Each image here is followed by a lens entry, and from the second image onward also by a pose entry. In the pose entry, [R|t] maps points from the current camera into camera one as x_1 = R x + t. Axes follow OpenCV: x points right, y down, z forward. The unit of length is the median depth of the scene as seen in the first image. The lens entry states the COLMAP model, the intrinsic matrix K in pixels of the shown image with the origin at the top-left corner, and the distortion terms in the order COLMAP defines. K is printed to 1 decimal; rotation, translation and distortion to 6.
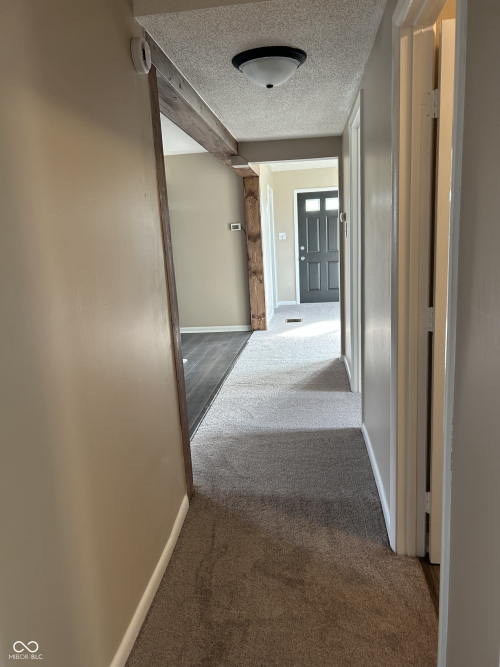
lens RADIAL K [[502.9, 0, 249.3], [0, 502.9, 334.1], [0, 0, 1]] dist [0.052506, -0.060436]
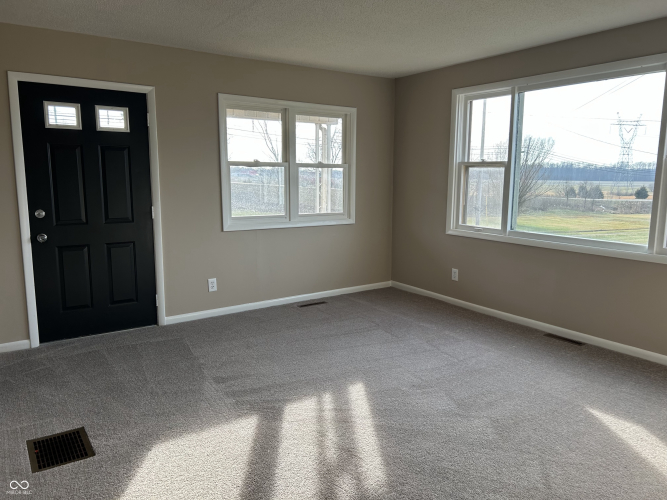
lens RADIAL K [[502.9, 0, 334.6], [0, 502.9, 249.9], [0, 0, 1]] dist [0.052506, -0.060436]
pose [[0.751404, -0.044626, 0.658331, 0.013684], [0.087062, 0.995693, -0.031876, -0.144505], [-0.654073, 0.081268, 0.752053, 0.712867]]
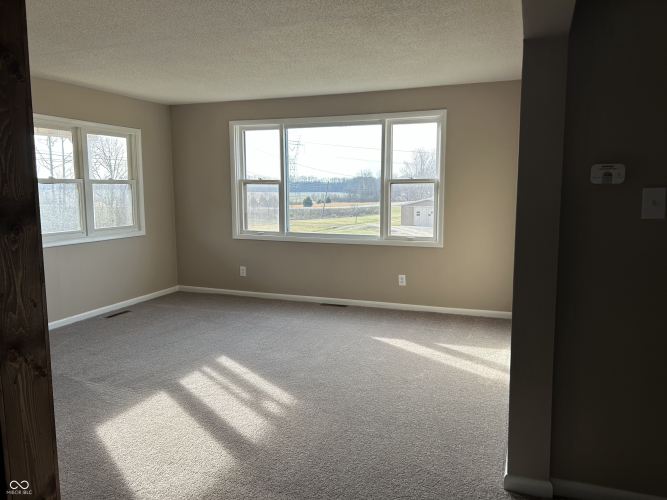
lens RADIAL K [[502.9, 0, 344.0], [0, 502.9, 244.0], [0, 0, 1]] dist [0.052506, -0.060436]
pose [[0.232787, -0.060927, 0.970617, -0.205460], [0.181186, 0.983279, 0.018267, -0.148491], [-0.955501, 0.171610, 0.239934, 0.761082]]
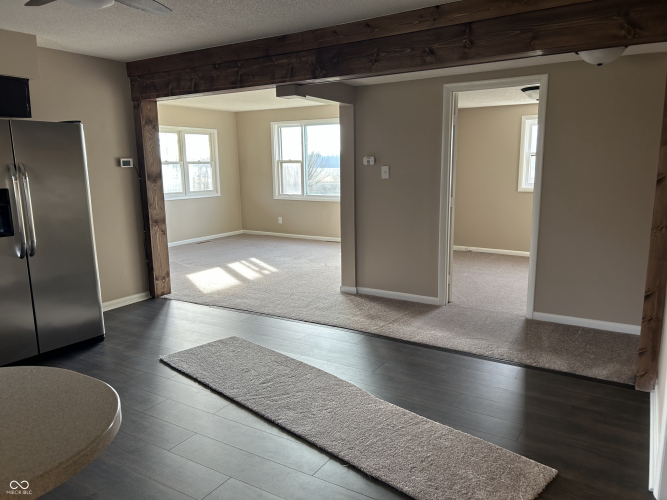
lens RADIAL K [[502.9, 0, 339.2], [0, 502.9, 251.7], [0, 0, 1]] dist [0.052506, -0.060436]
pose [[0.417366, -0.113424, 0.901632, -0.582323], [0.168892, 0.984576, 0.045677, -0.064634], [-0.892906, 0.133215, 0.430085, 0.415047]]
